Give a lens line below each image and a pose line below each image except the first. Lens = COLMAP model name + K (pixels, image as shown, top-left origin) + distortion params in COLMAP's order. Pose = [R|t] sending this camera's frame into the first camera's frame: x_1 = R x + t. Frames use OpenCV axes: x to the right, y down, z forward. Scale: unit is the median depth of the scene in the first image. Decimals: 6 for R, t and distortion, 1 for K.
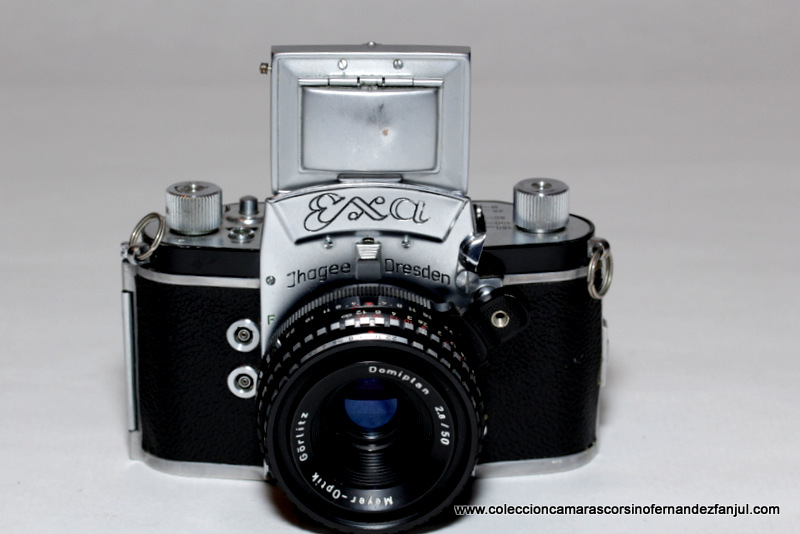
lens RADIAL K [[2228.3, 0, 400.0], [0, 2228.3, 267.0], [0, 0, 1]] dist [0.239405, 0.337941]
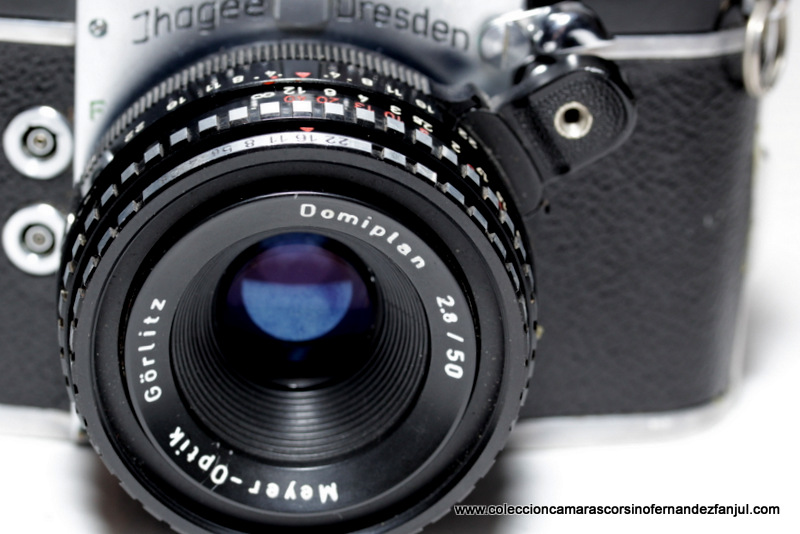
lens RADIAL K [[2278.7, 0, 400.0], [0, 2278.7, 267.0], [0, 0, 1]] dist [-0.359625, 0.161846]
pose [[0.997171, 0.036465, 0.065733, -0.023375], [-0.036275, 0.999333, -0.004084, 0.057906], [-0.065838, 0.001688, 0.997829, 0.514244]]
